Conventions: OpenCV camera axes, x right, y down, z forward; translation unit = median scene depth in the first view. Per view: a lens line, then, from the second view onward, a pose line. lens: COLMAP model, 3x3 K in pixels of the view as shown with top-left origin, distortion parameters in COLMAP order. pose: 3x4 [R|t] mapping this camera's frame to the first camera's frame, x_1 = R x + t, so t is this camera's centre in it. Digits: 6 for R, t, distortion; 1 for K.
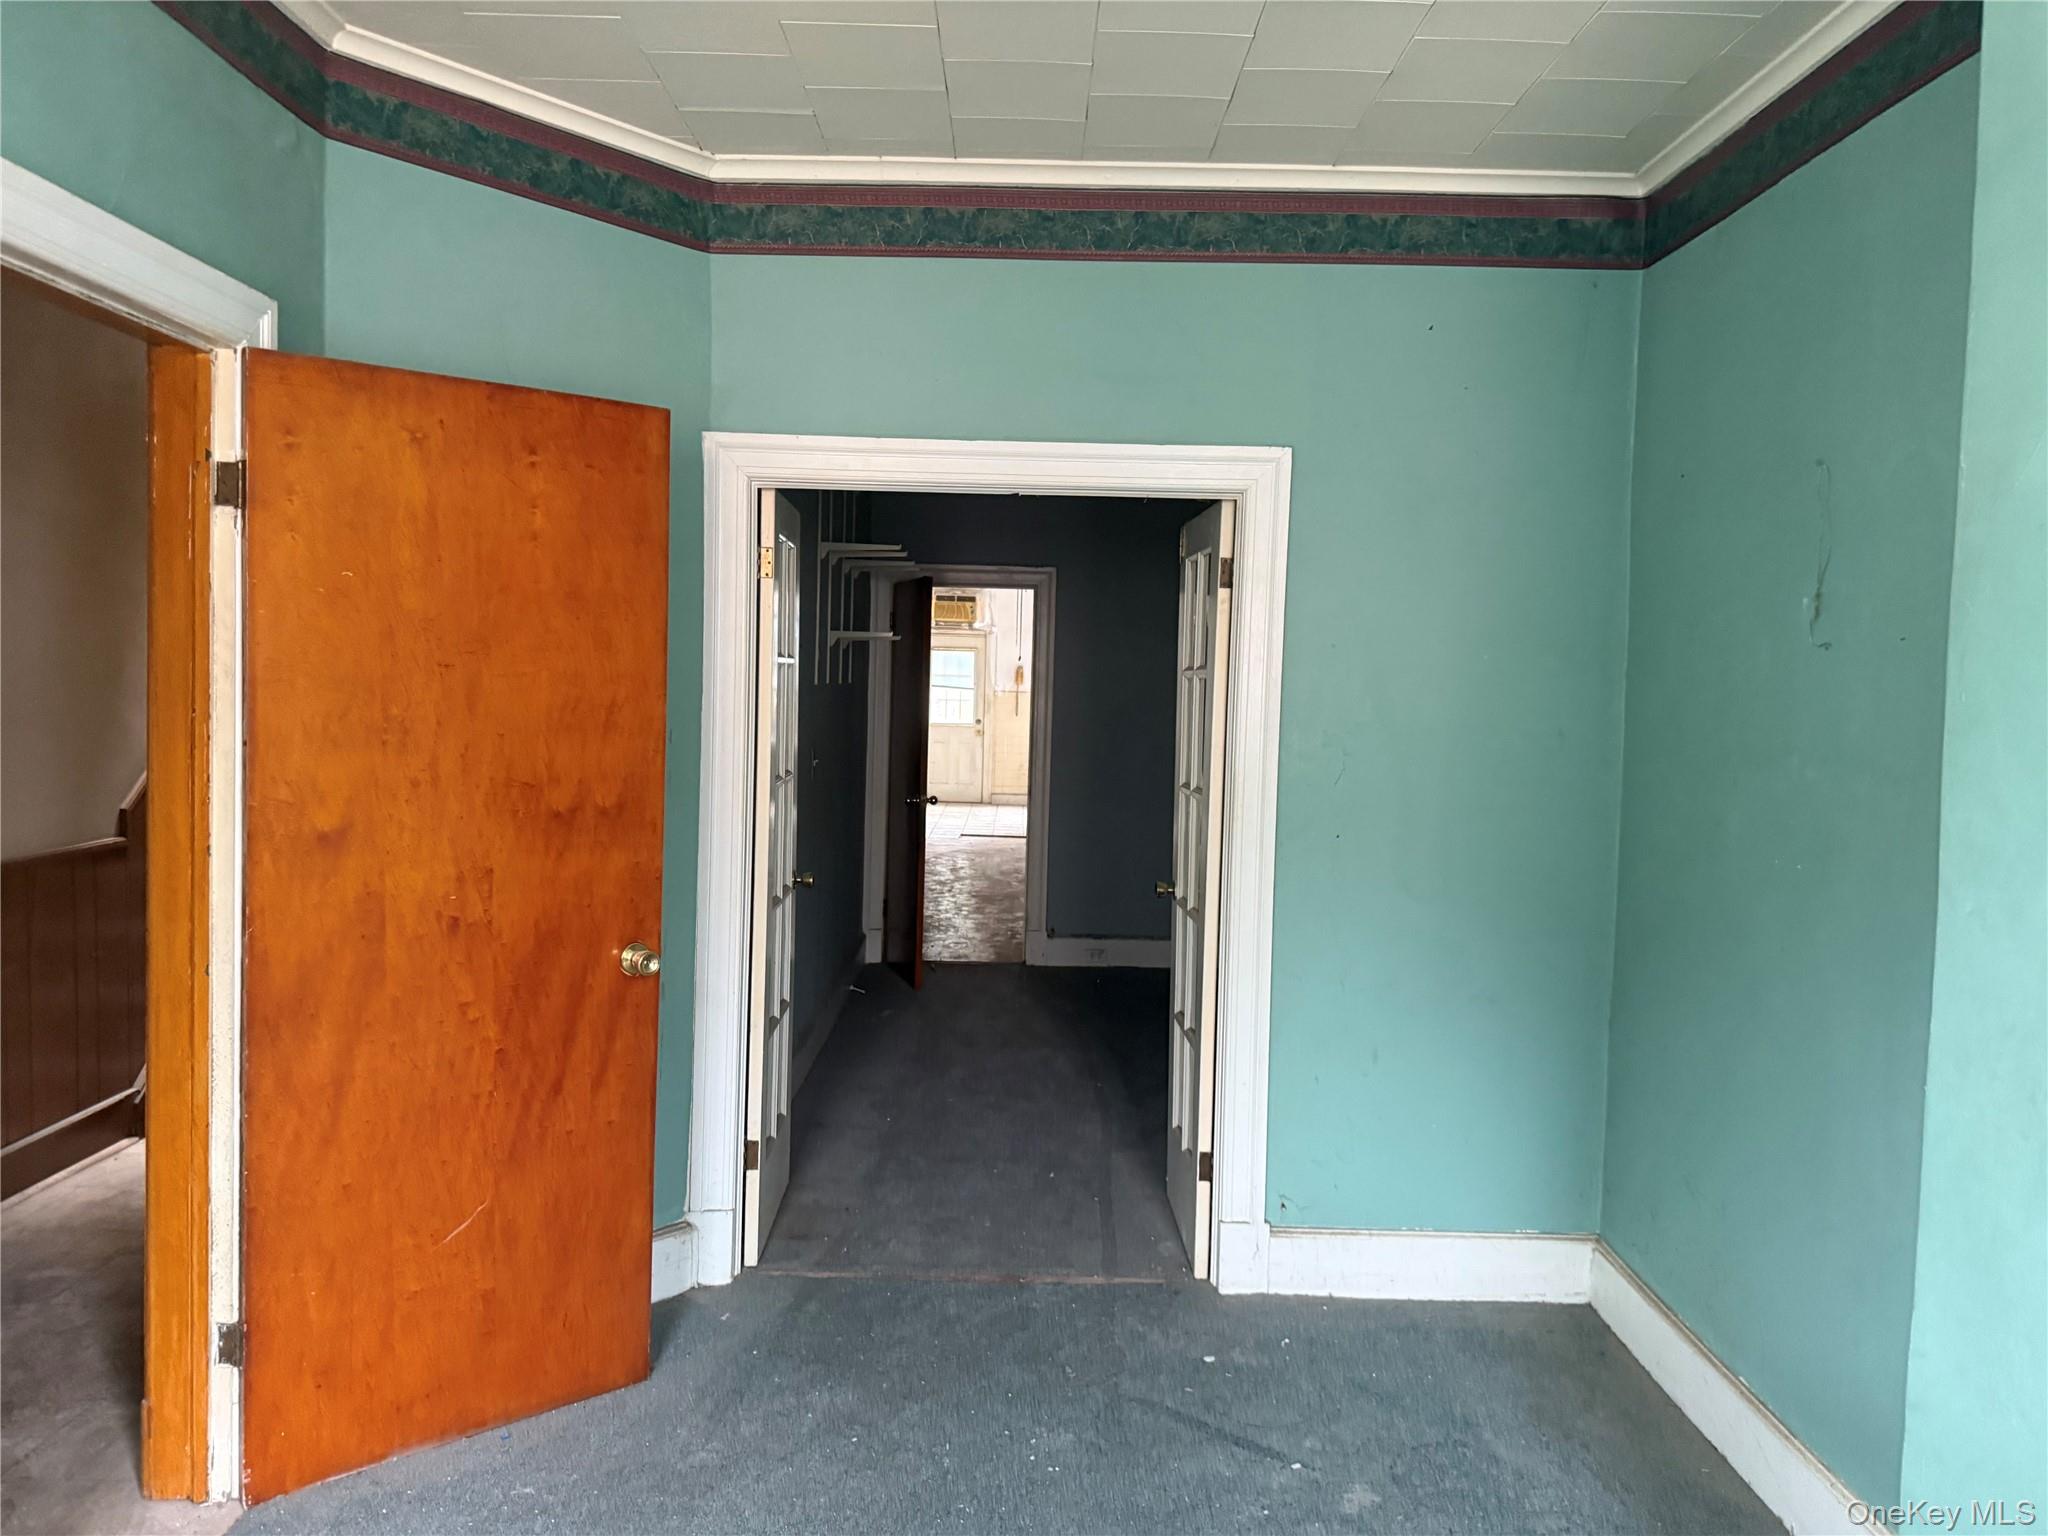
lens RADIAL K [[1443.5, 0, 1025.5], [0, 1443.5, 764.0], [0, 0, 1]] dist [-0.002230, 0.000048]
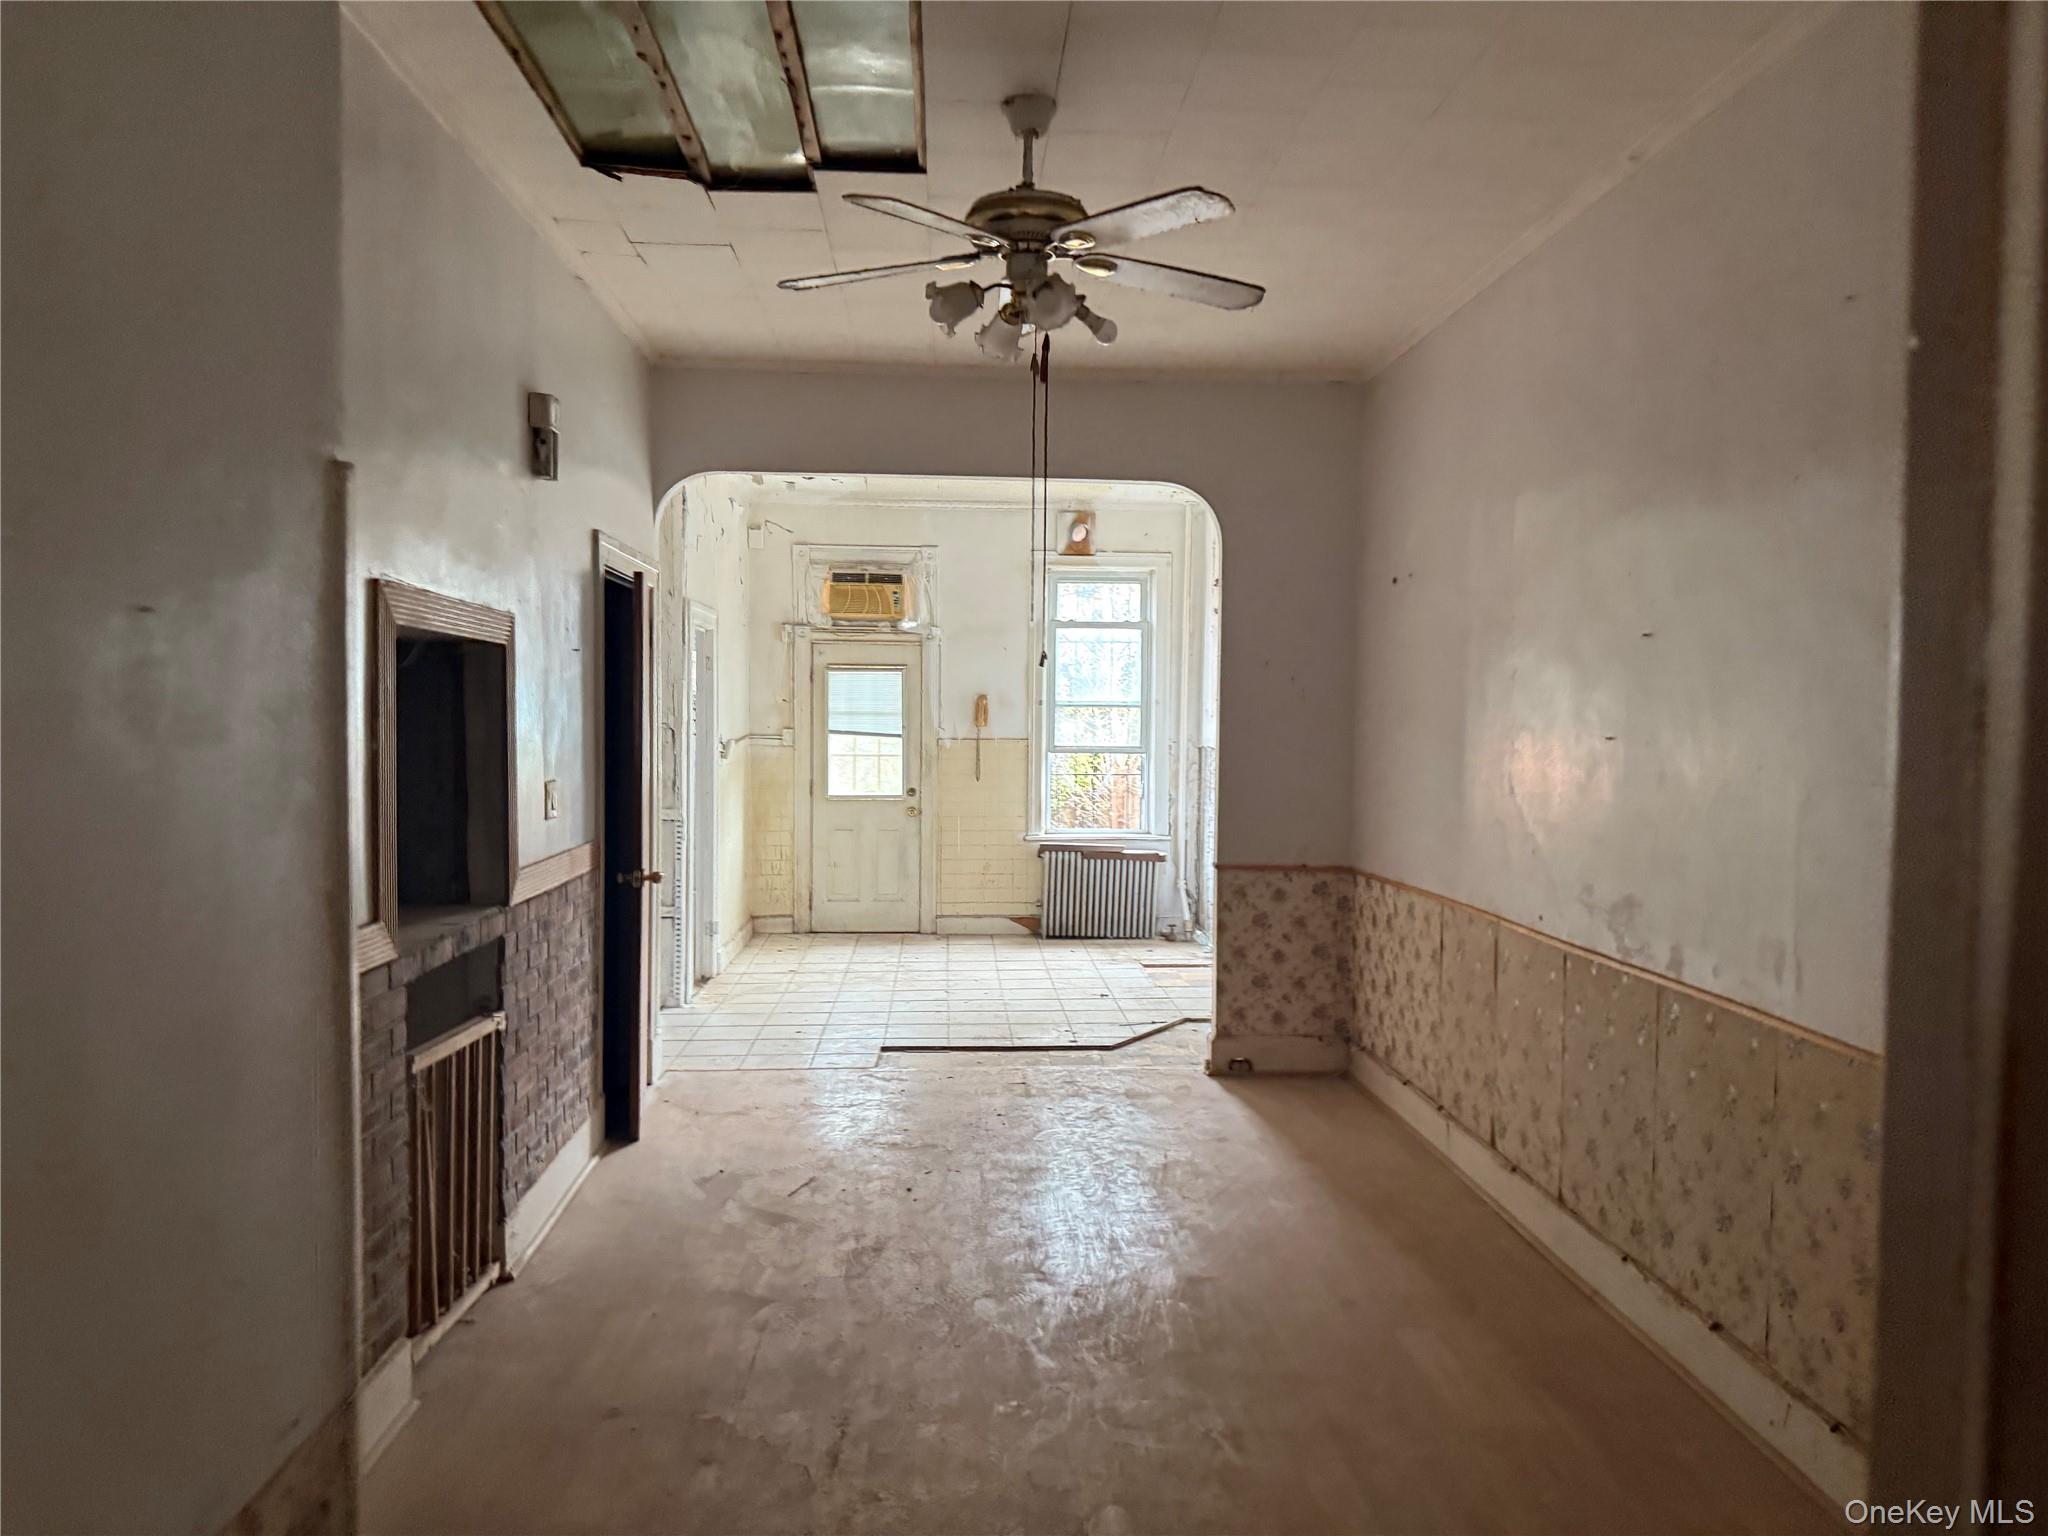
lens RADIAL K [[1443.5, 0, 1022.7], [0, 1443.5, 767.0], [0, 0, 1]] dist [-0.002230, 0.000048]
pose [[0.998334, -0.021252, 0.053642, -0.018916], [0.022317, 0.999564, -0.019346, -0.027446], [-0.053207, 0.020511, 0.998373, 0.424819]]
